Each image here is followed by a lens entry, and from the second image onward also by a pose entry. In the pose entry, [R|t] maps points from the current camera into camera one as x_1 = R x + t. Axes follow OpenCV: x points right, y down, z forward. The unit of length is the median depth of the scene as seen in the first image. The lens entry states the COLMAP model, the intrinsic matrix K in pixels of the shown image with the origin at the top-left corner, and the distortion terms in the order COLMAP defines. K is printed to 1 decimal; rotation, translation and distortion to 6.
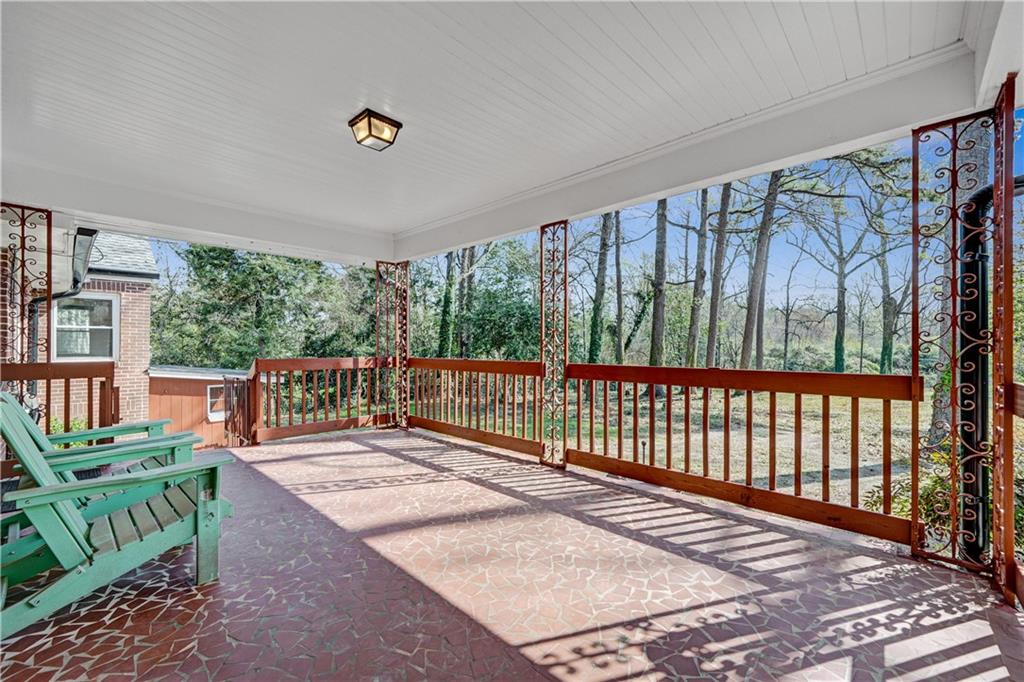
lens RADIAL K [[426.0, 0, 512.0], [0, 426.0, 341.0], [0, 0, 1]] dist [-0.000221, -0.000004]
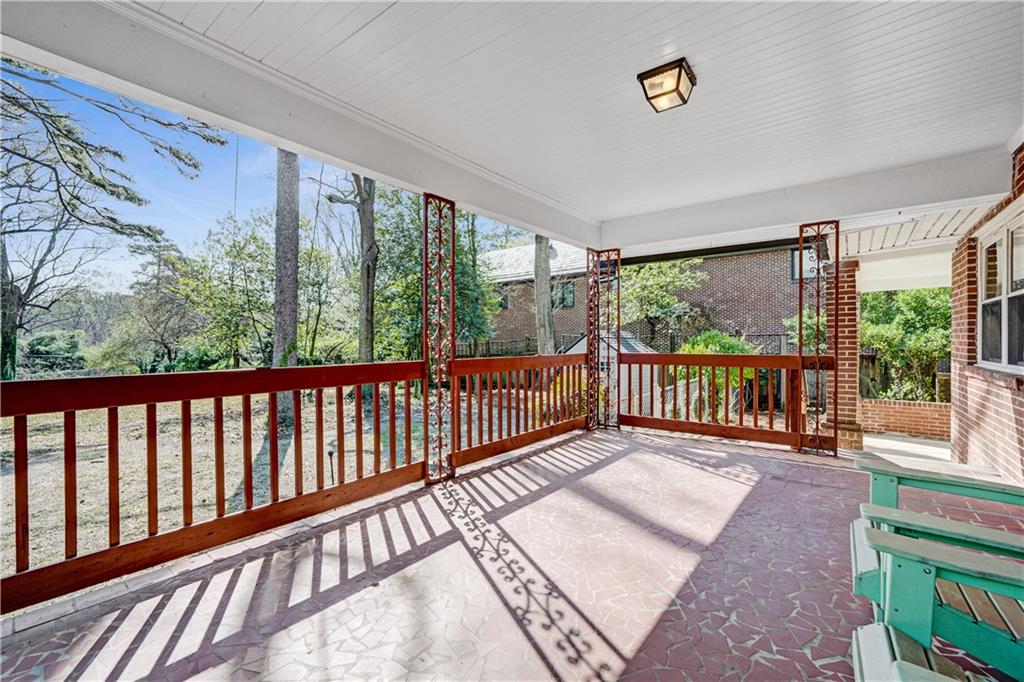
lens RADIAL K [[403.6, 0, 512.0], [0, 403.6, 341.0], [0, 0, 1]] dist [-0.052126, -0.000057]
pose [[-0.037126, 0.005254, 0.999297, -0.814879], [0.017017, 0.999845, -0.004624, 0.022594], [-0.999166, 0.016833, -0.037209, 1.011306]]
